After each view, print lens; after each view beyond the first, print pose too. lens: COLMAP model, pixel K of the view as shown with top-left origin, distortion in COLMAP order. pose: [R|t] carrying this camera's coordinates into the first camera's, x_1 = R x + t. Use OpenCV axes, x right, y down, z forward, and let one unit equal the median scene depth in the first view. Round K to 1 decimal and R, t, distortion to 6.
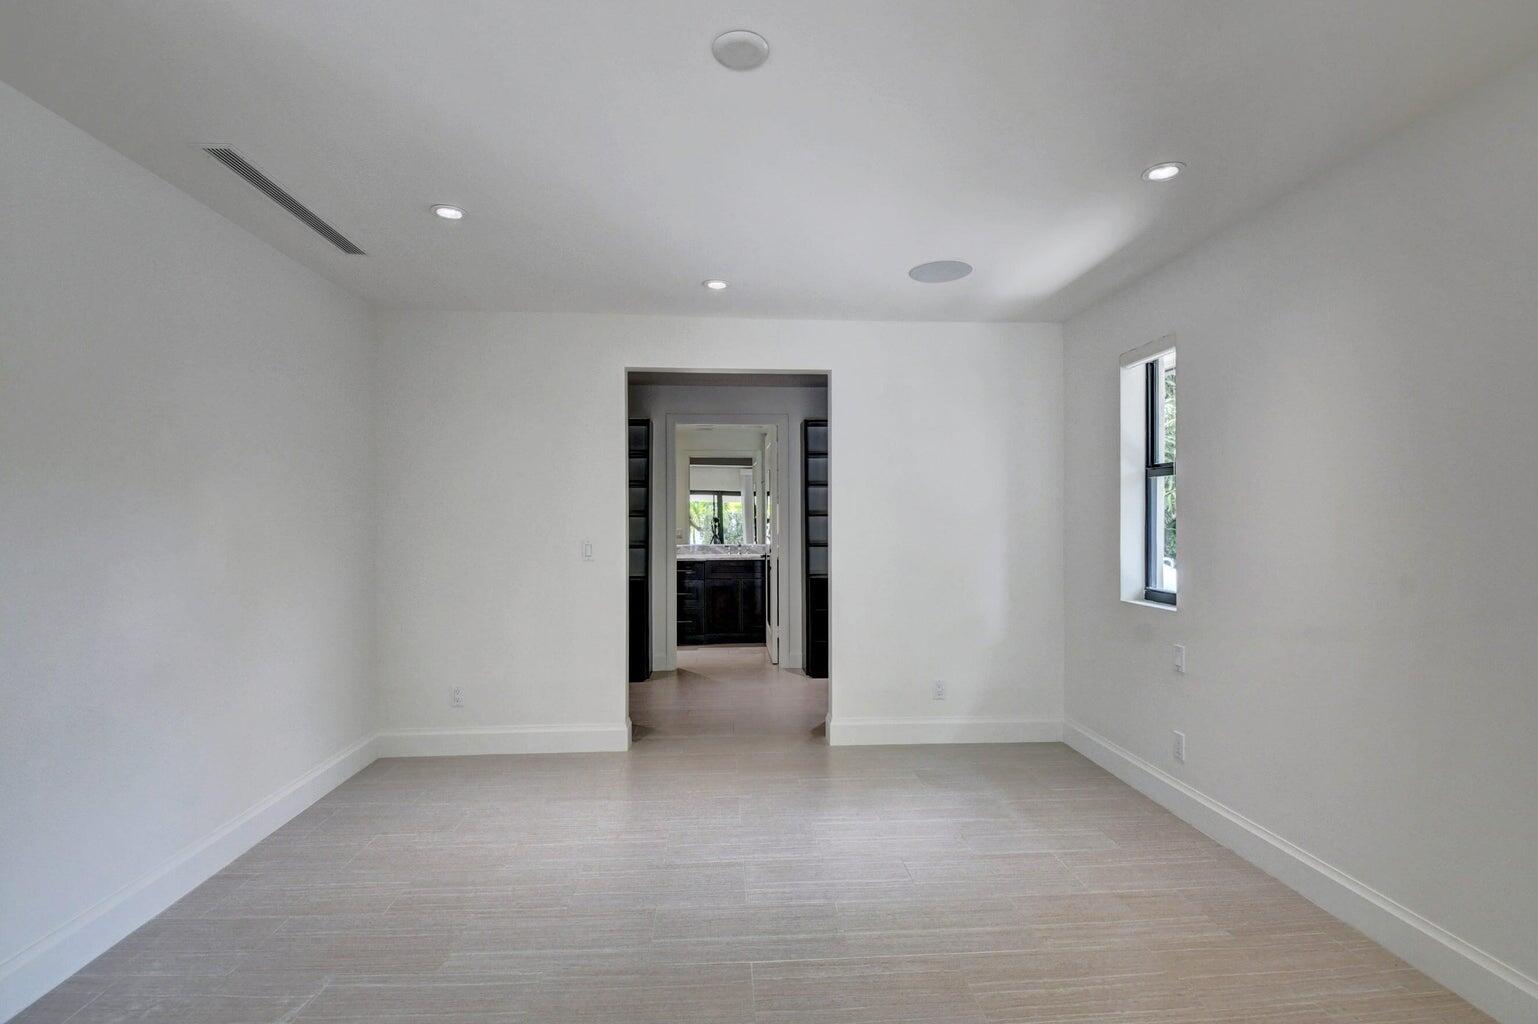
lens RADIAL K [[699.4, 0, 762.8], [0, 699.4, 512.7], [0, 0, 1]] dist [0.000139, -0.011931]
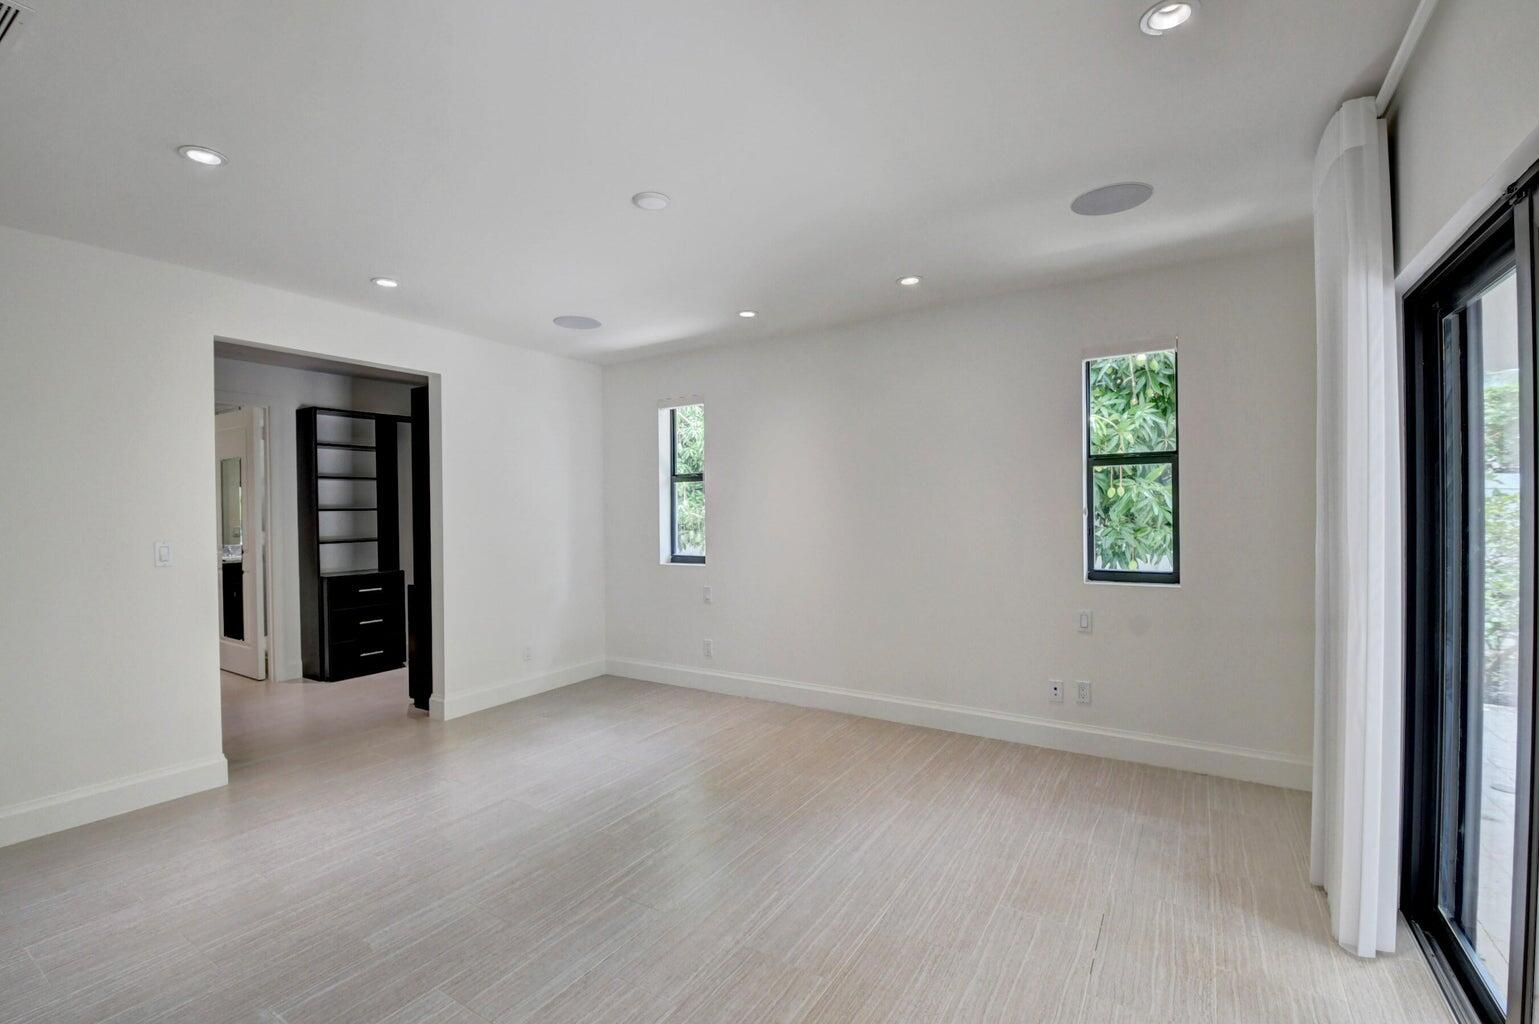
lens RADIAL K [[699.8, 0, 763.2], [0, 699.8, 509.4], [0, 0, 1]] dist [0.000139, -0.011931]
pose [[0.568584, -0.005395, 0.822608, -0.595541], [0.004535, 0.999984, 0.003423, 0.003371], [-0.822613, 0.001784, 0.568599, -0.034328]]
